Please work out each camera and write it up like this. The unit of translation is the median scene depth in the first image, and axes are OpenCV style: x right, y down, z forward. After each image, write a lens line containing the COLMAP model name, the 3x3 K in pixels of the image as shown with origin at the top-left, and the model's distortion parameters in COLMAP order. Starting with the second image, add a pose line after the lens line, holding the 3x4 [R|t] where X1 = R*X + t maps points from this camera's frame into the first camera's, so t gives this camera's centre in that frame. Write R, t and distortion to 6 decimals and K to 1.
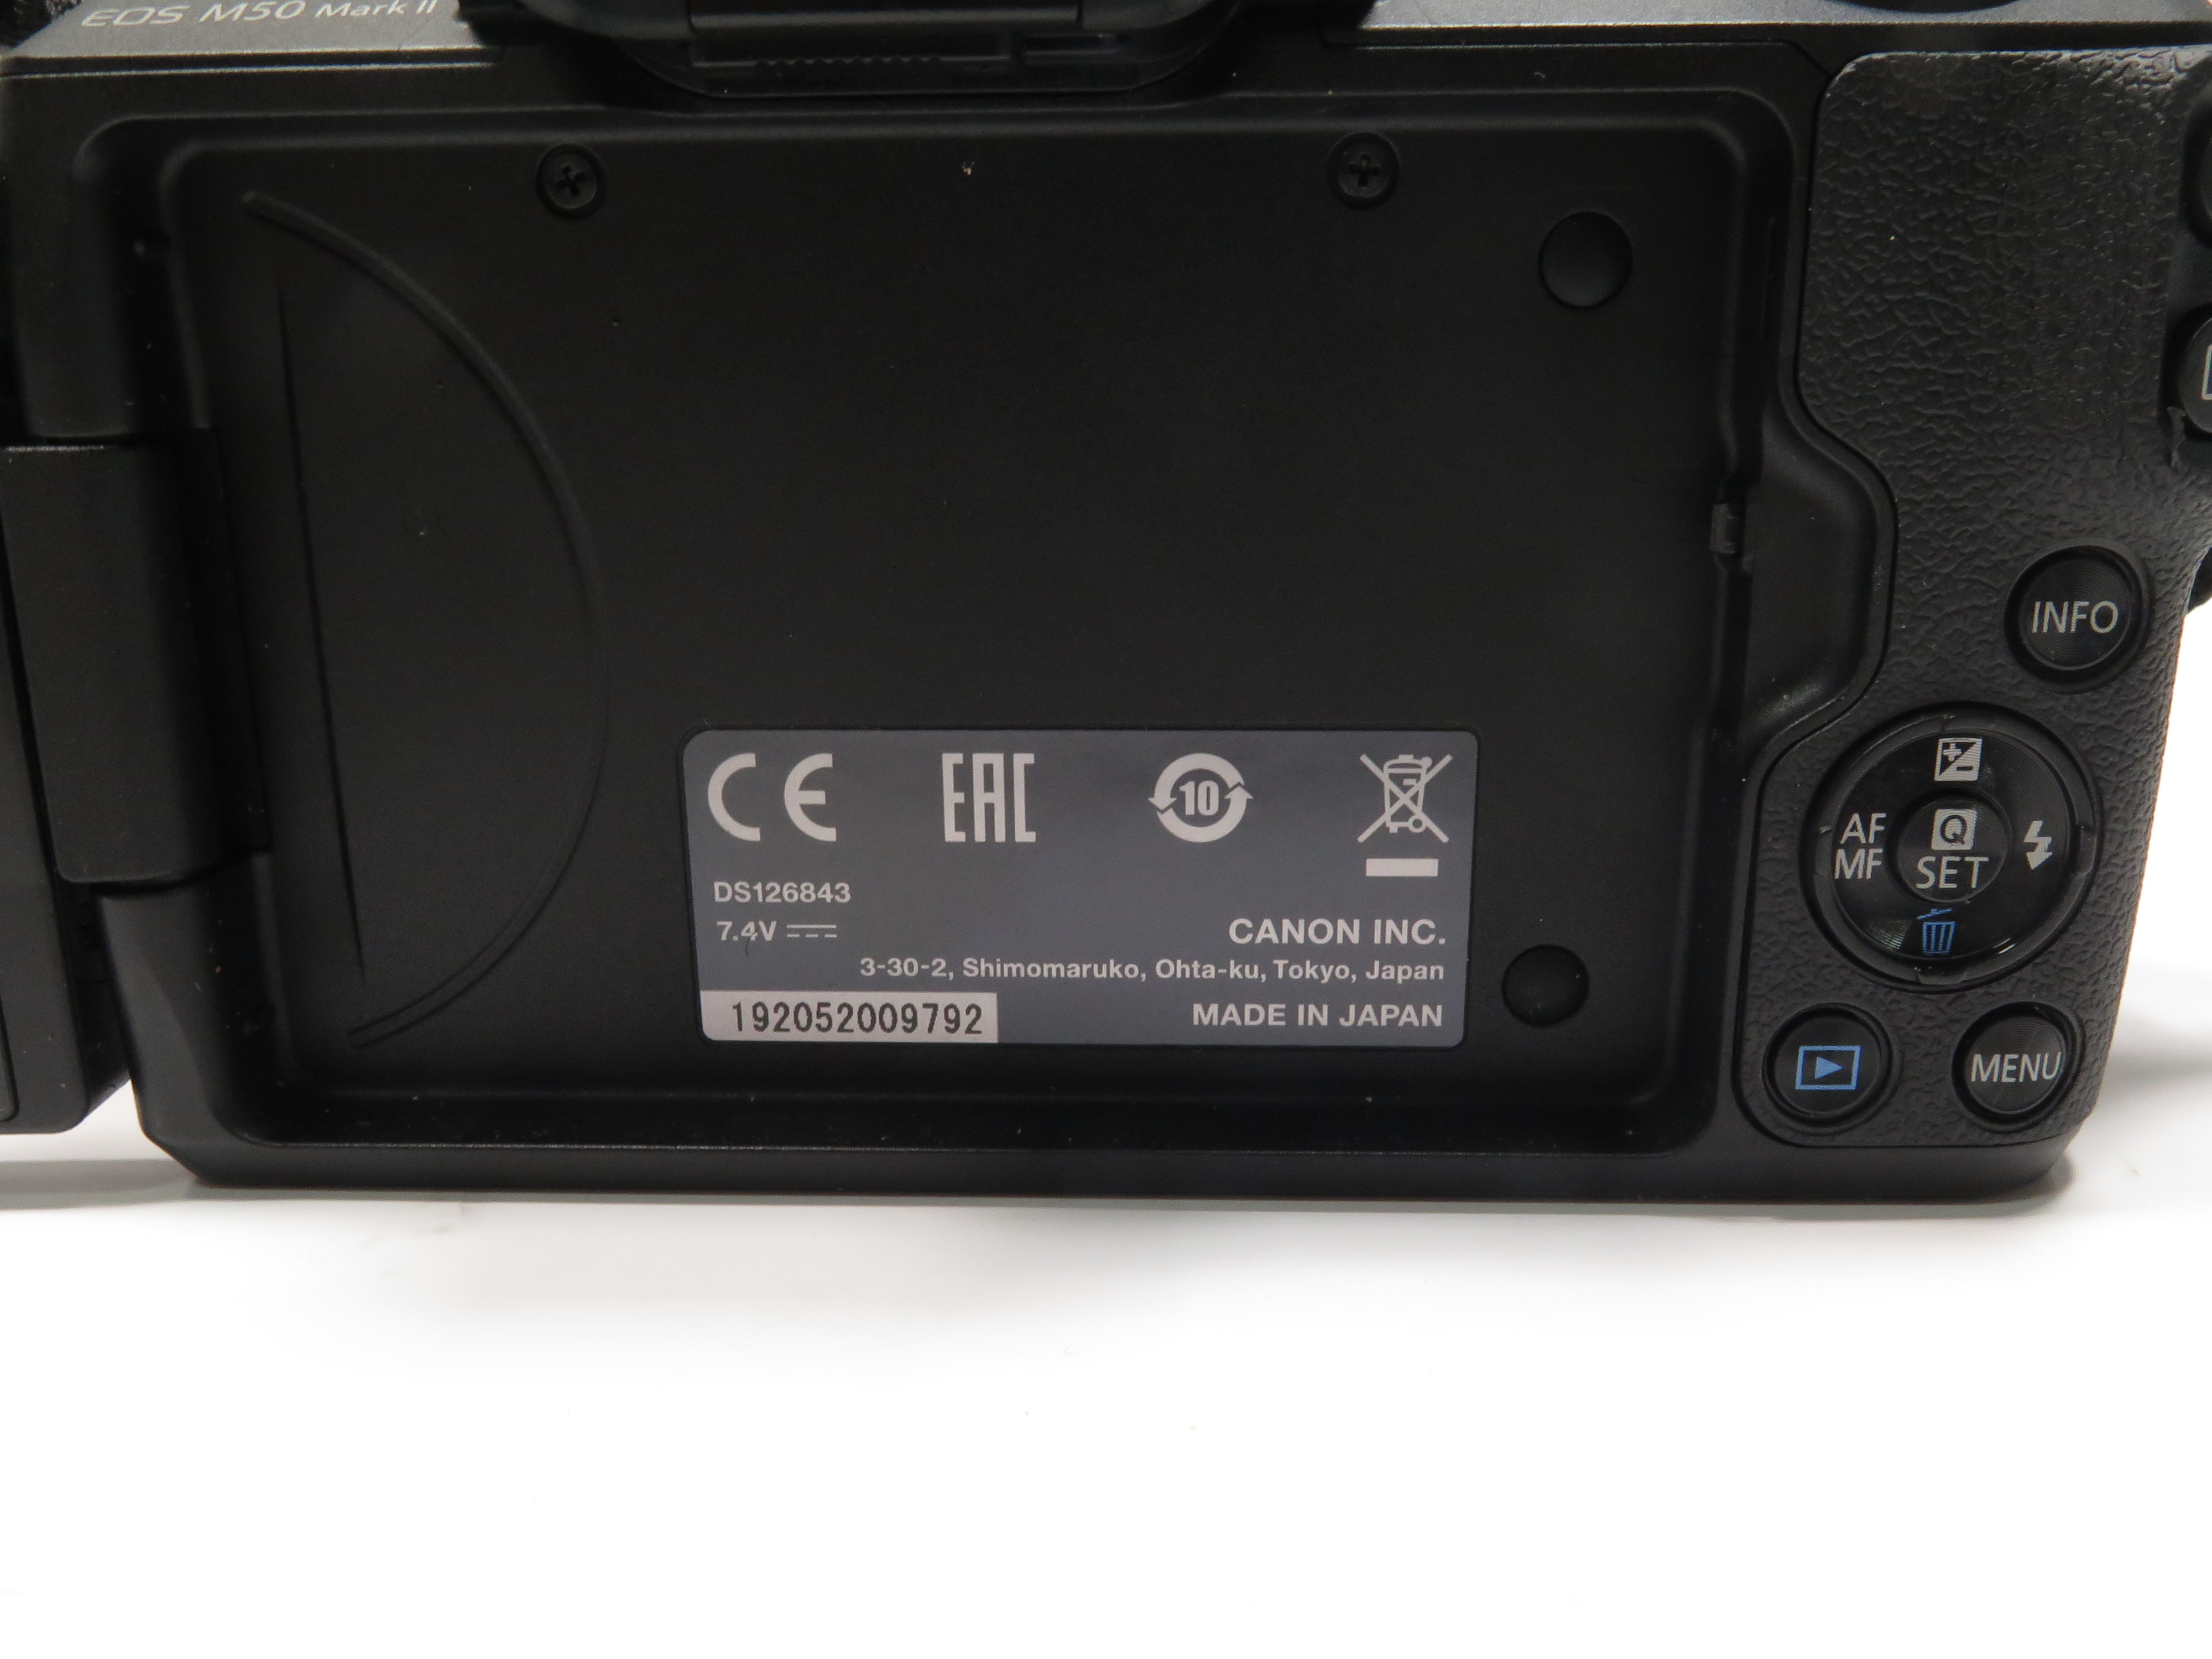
lens RADIAL K [[2045.2, 0, 1106.0], [0, 2045.2, 829.5], [0, 0, 1]] dist [-0.012049, -0.131962]
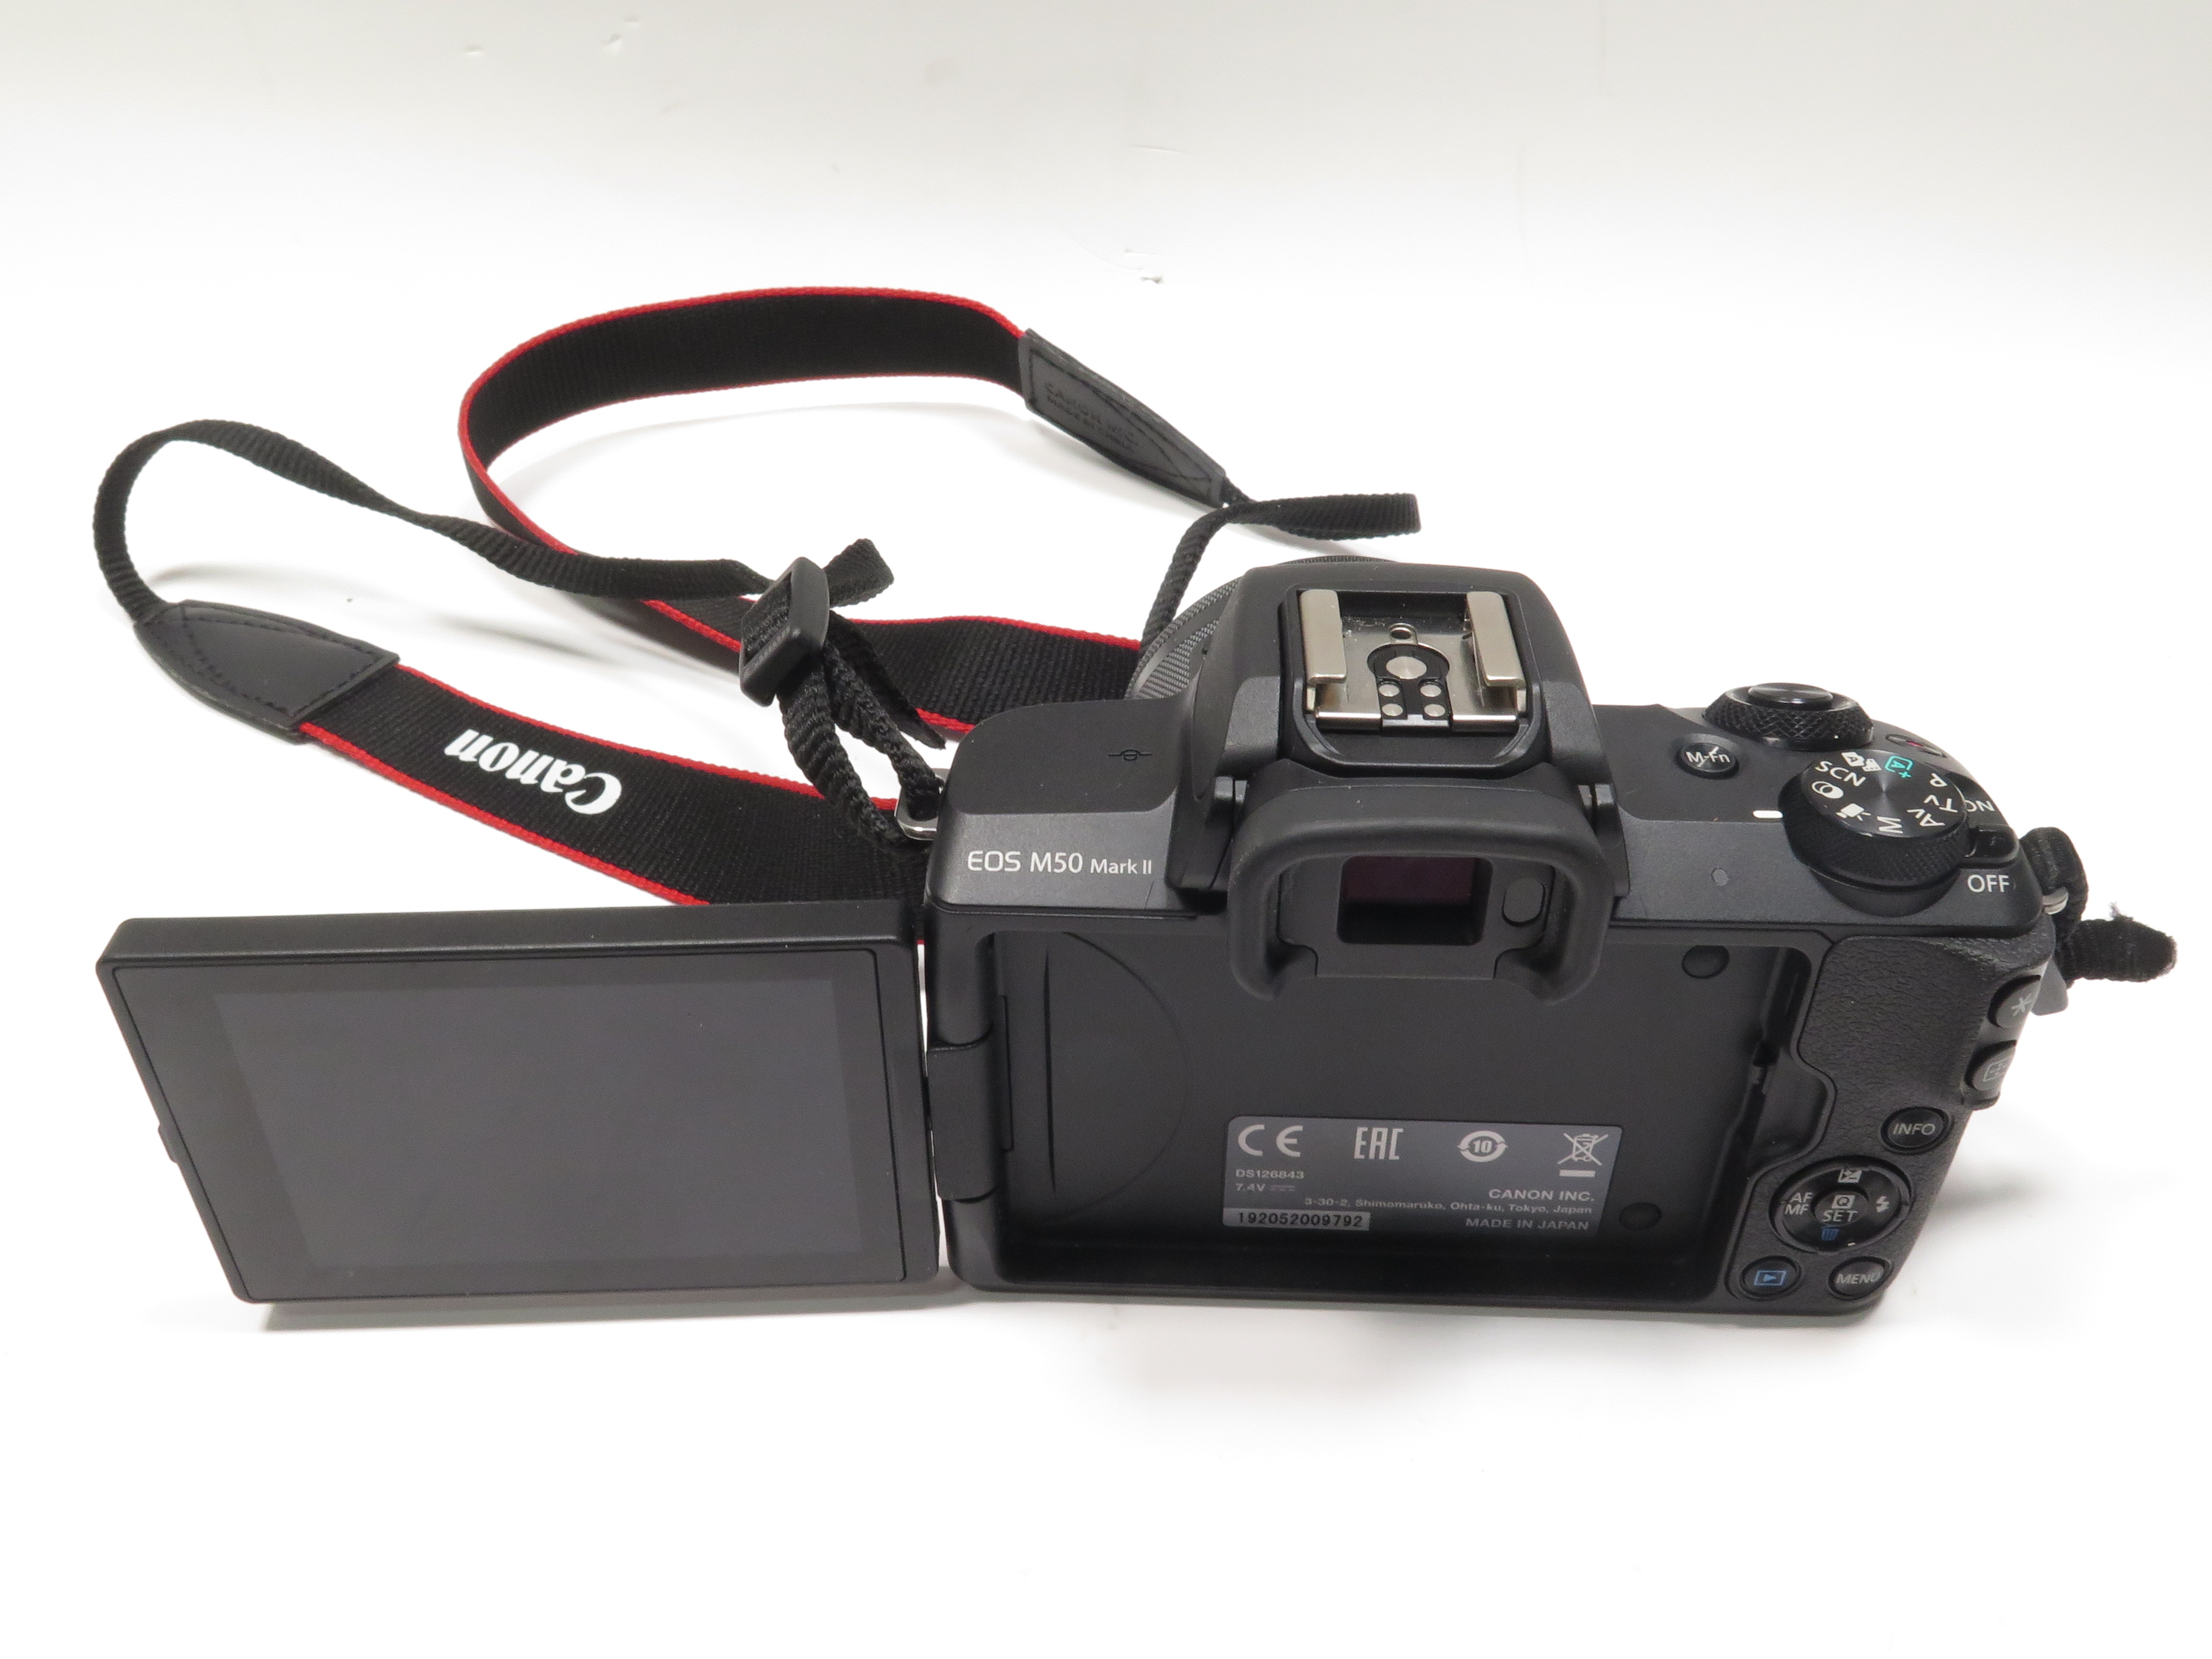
lens RADIAL K [[2045.2, 0, 1106.0], [0, 2045.2, 829.5], [0, 0, 1]] dist [-0.012049, -0.131962]
pose [[0.999886, 0.010008, 0.011262, -0.351678], [-0.013482, 0.928038, 0.372242, -1.050744], [-0.006726, -0.372352, 0.928067, -0.759299]]
